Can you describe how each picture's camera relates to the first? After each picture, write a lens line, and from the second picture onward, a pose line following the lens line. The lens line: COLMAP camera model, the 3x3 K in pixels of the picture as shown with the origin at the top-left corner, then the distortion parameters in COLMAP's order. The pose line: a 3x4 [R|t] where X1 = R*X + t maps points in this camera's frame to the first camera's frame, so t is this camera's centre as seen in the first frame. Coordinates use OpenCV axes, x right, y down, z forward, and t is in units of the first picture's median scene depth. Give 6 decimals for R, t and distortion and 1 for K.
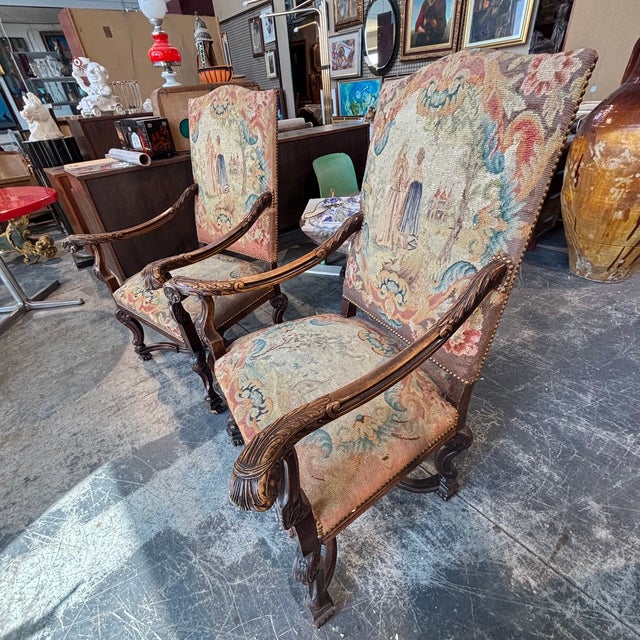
lens RADIAL K [[348.4, 0, 321.7], [0, 348.4, 321.6], [0, 0, 1]] dist [-0.007574, 0.005695]
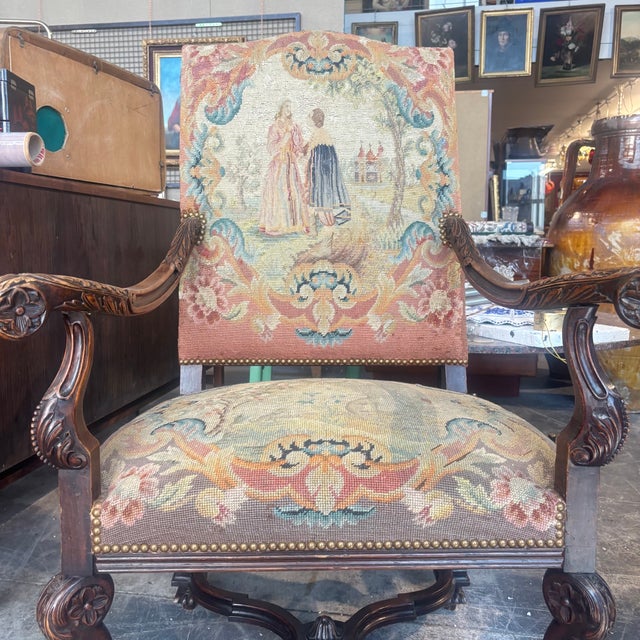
lens RADIAL K [[650.5, 0, 312.4], [0, 650.5, 326.1], [0, 0, 1]] dist [0.022803, 0.000000]
pose [[0.768654, 0.004235, 0.639651, -0.893752], [0.298191, 0.882304, -0.364172, 0.030678], [-0.565909, 0.470660, 0.676924, 0.582834]]
